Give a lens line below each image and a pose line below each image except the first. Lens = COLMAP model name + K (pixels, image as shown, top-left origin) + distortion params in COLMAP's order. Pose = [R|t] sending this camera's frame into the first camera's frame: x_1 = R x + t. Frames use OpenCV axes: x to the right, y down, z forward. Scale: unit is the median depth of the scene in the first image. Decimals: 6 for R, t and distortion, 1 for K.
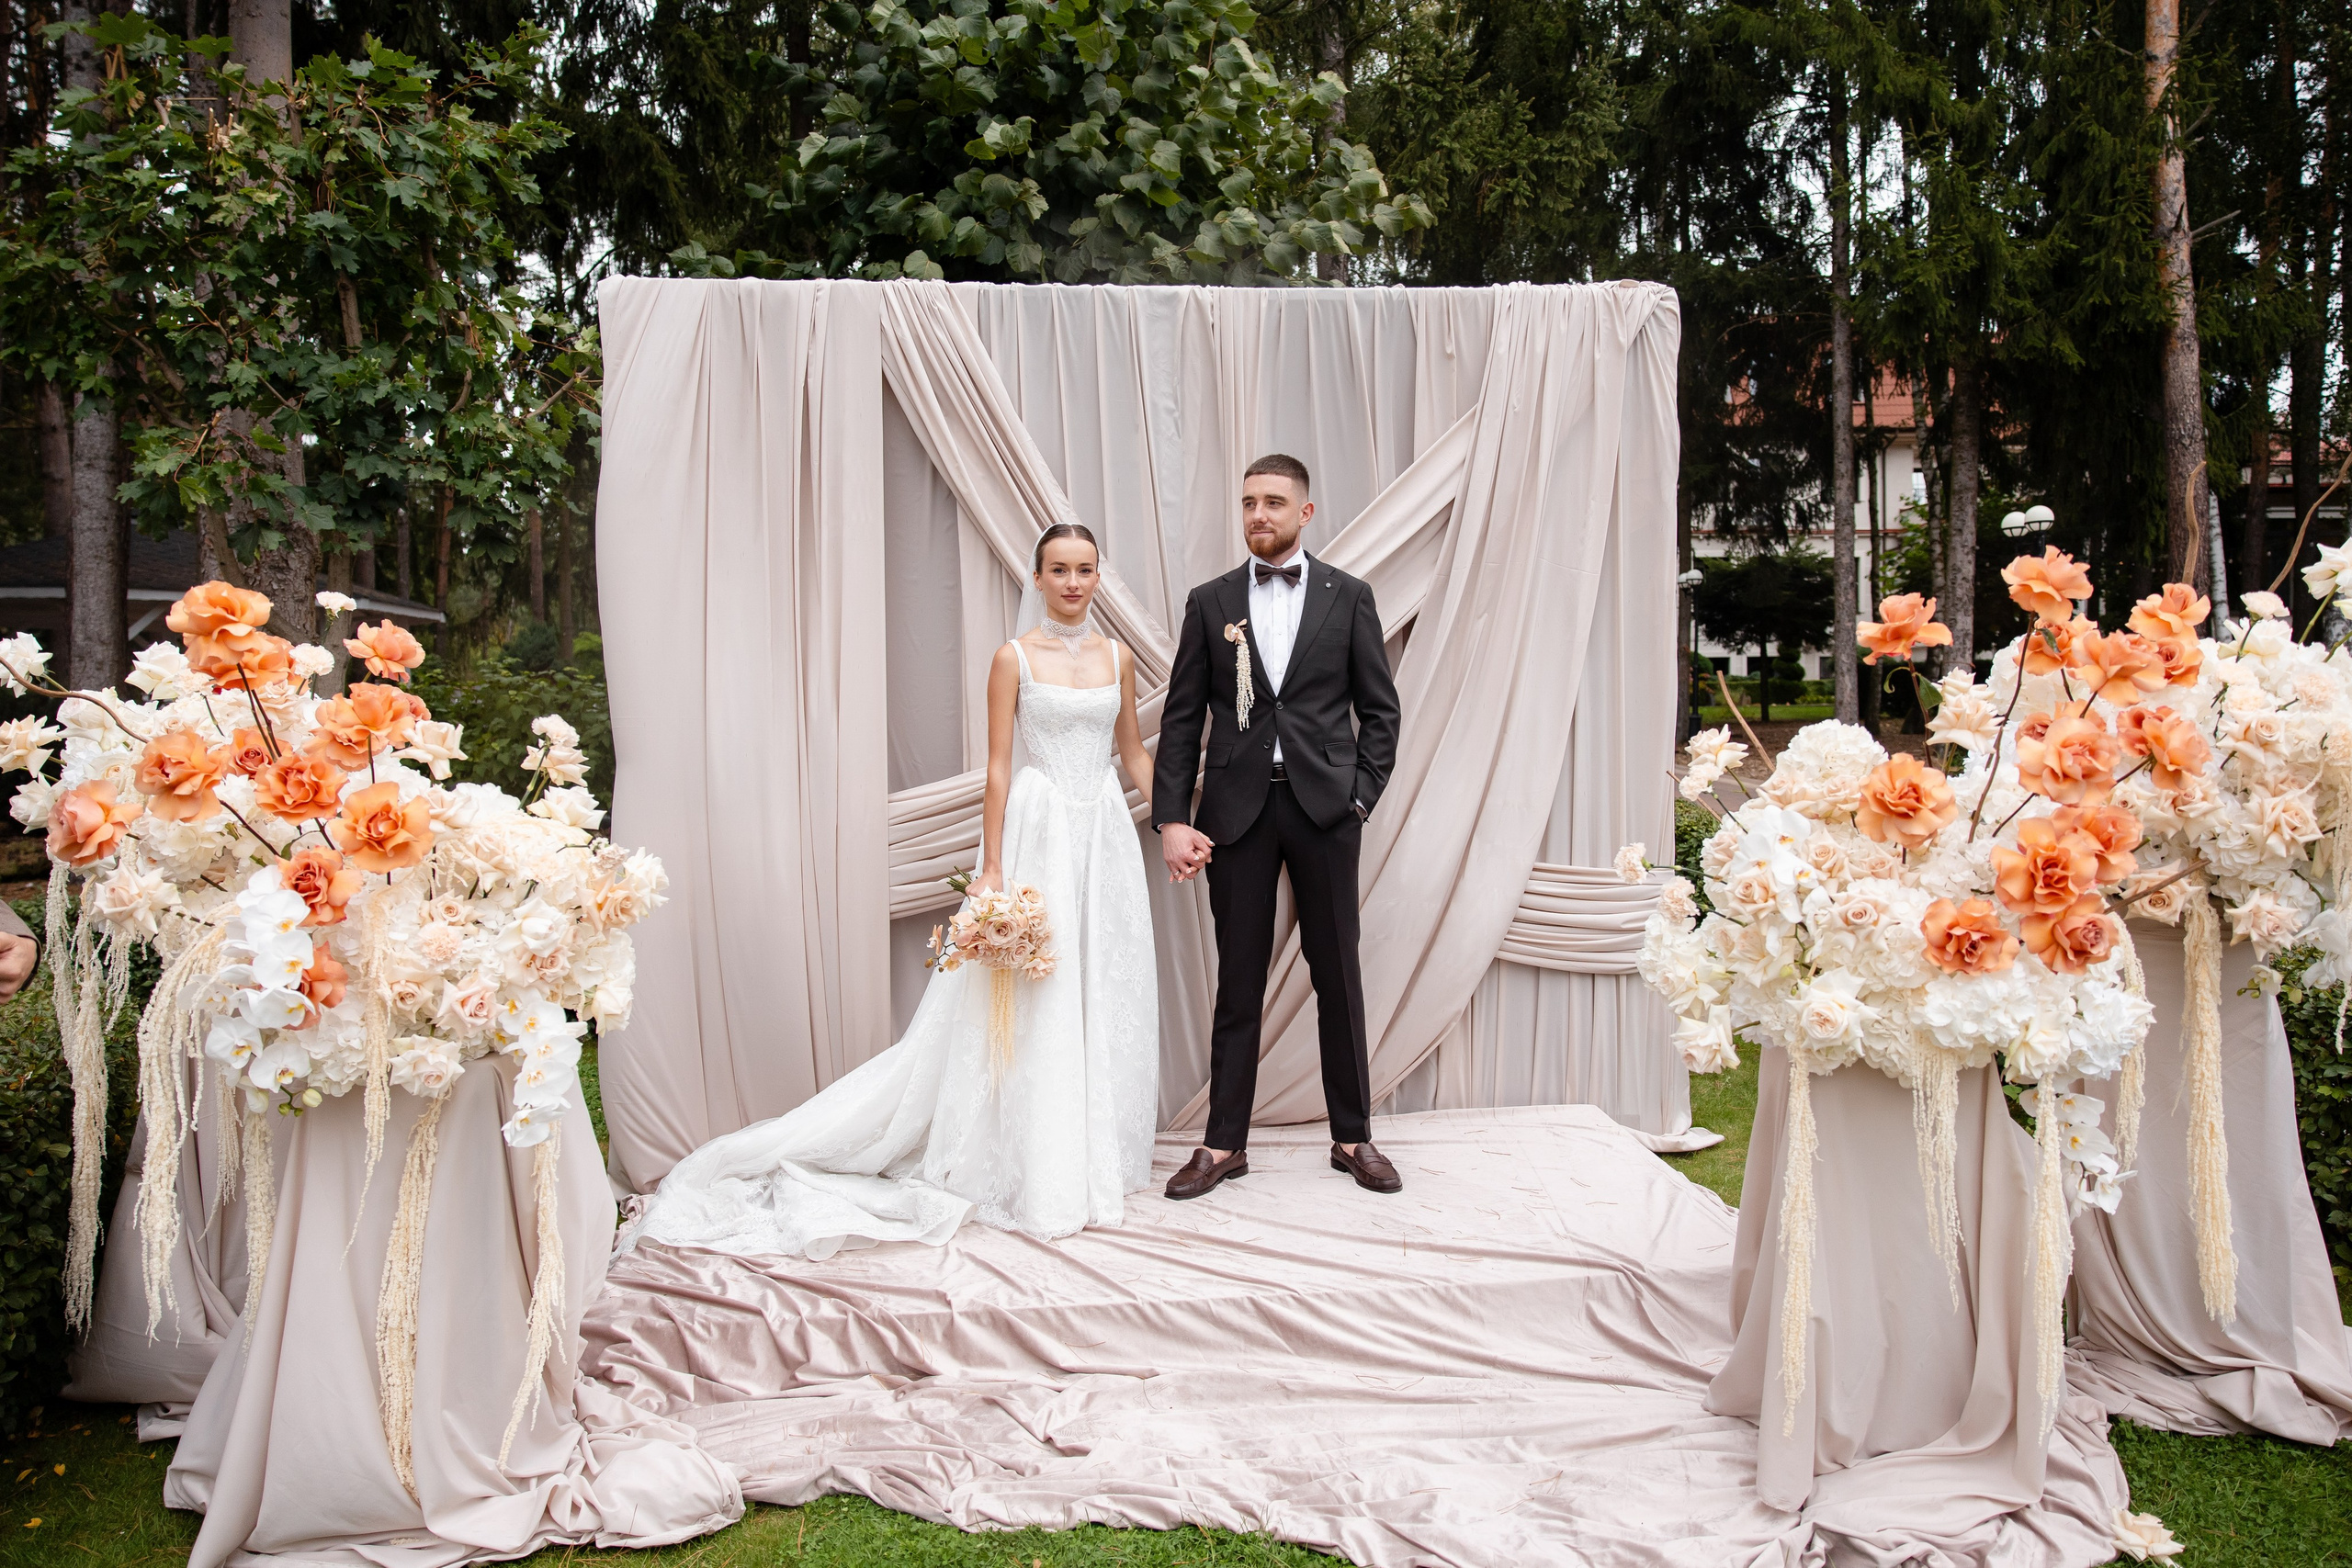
lens RADIAL K [[1573.8, 0, 1172.0], [0, 1573.8, 790.9], [0, 0, 1]] dist [-0.004071, -0.003070]
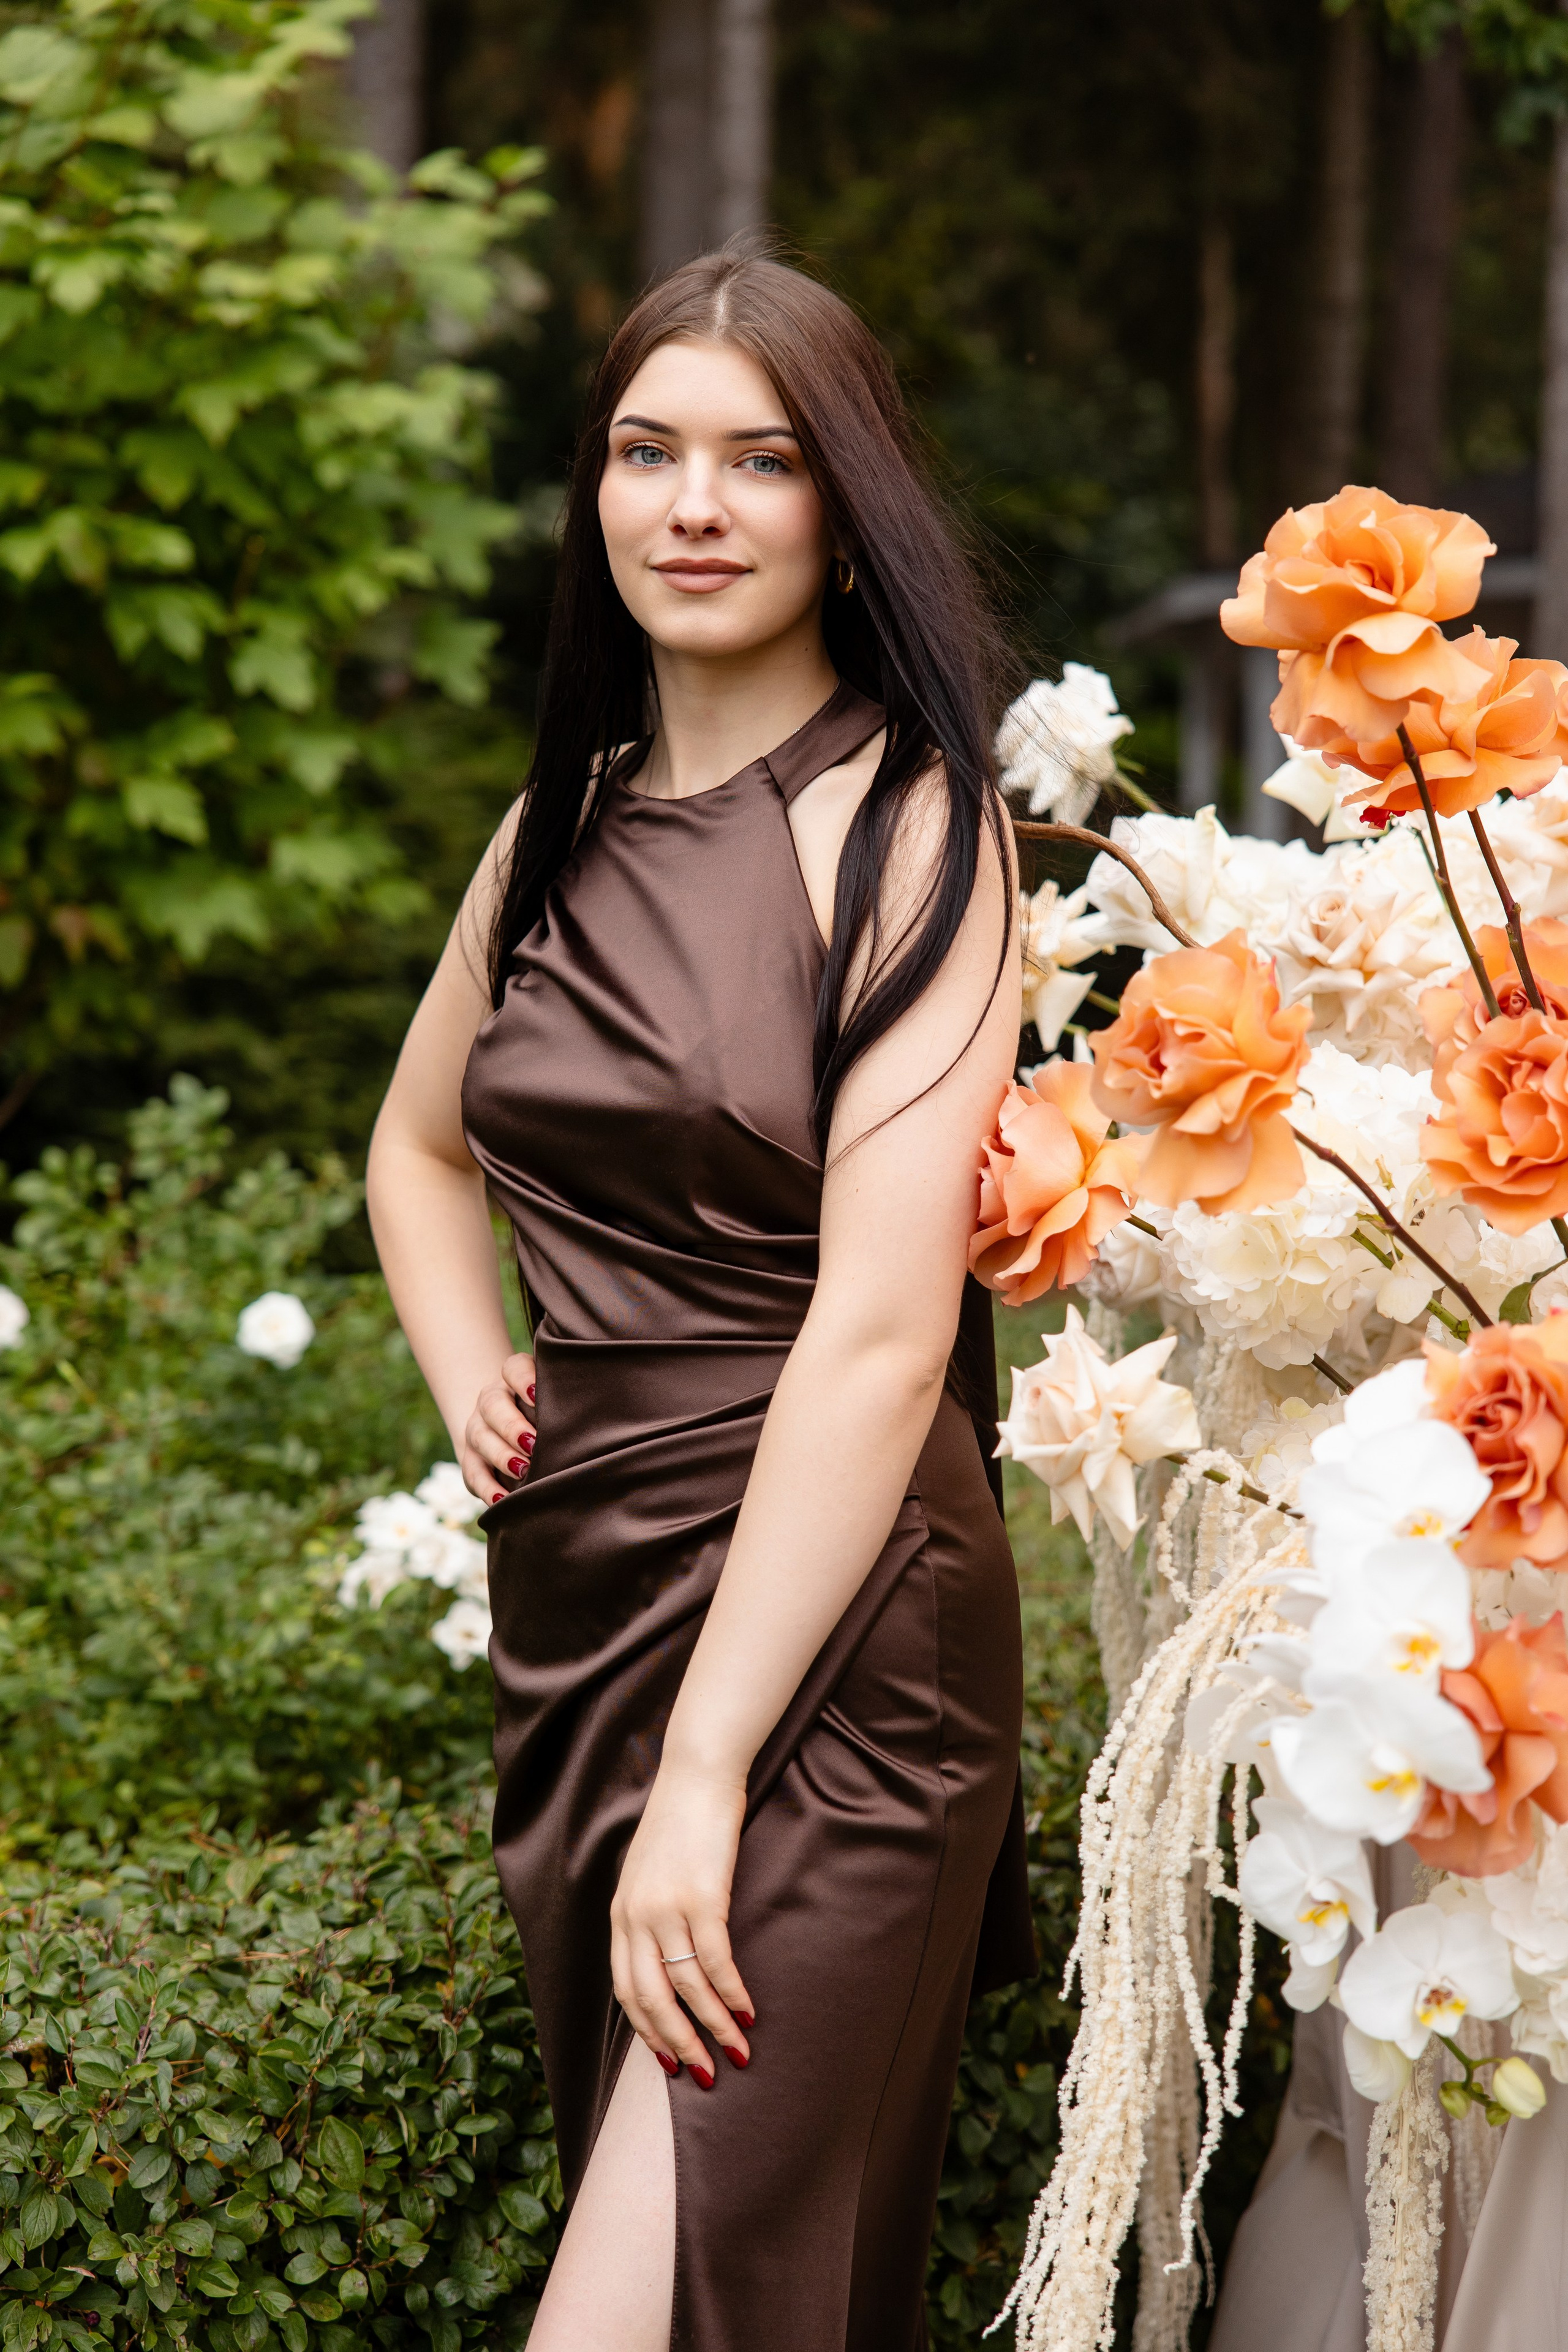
lens RADIAL K [[4288.0, 0, 775.0], [0, 4288.0, 1148.9], [0, 0, 1]] dist [0.013040, 0.000000]
pose [[0.694245, 0.045558, -0.718295, -0.030888], [-0.030872, 0.998961, 0.033521, -0.019914], [0.719076, -0.001096, 0.694930, 0.272843]]
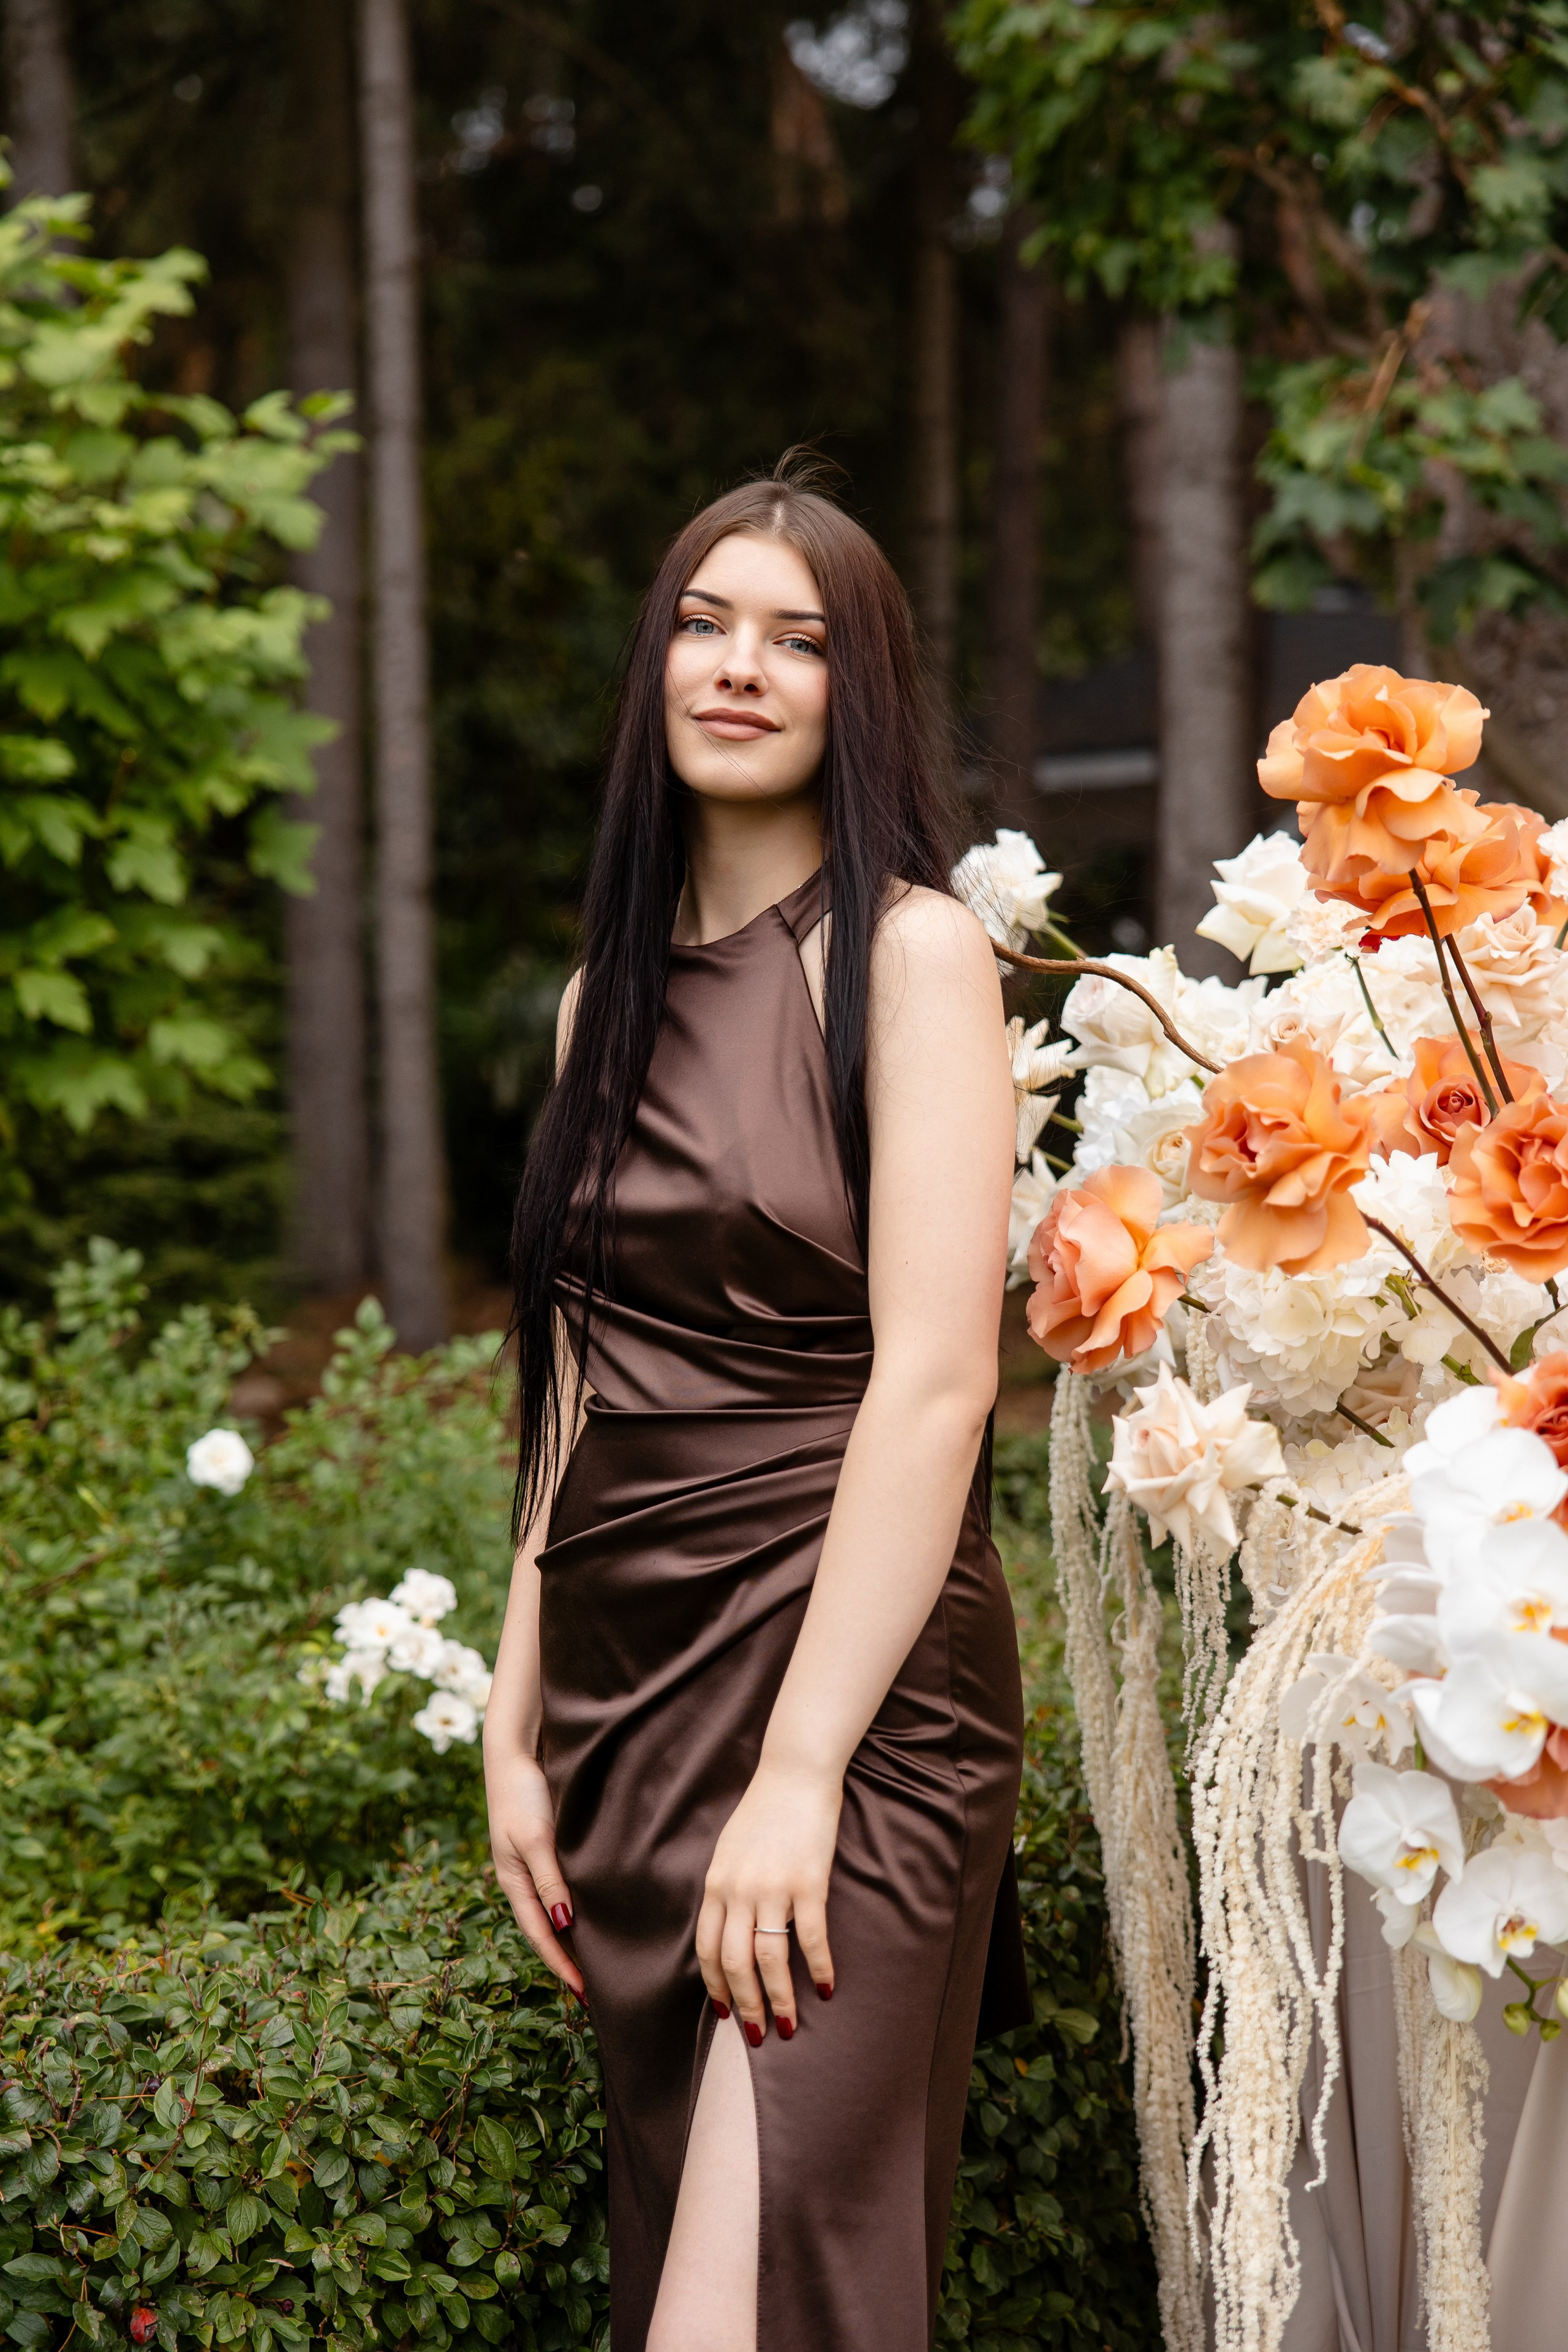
lens RADIAL K [[4021.1, 0, 807.7], [0, 4021.1, 1157.5], [0, 0, 1]] dist [0.025669, 0.000000]
pose [[0.760276, -0.007827, -0.649553, -0.053168], [0.004113, 0.999965, -0.007236, -0.002368], [0.649587, 0.002830, 0.760282, 0.131969]]
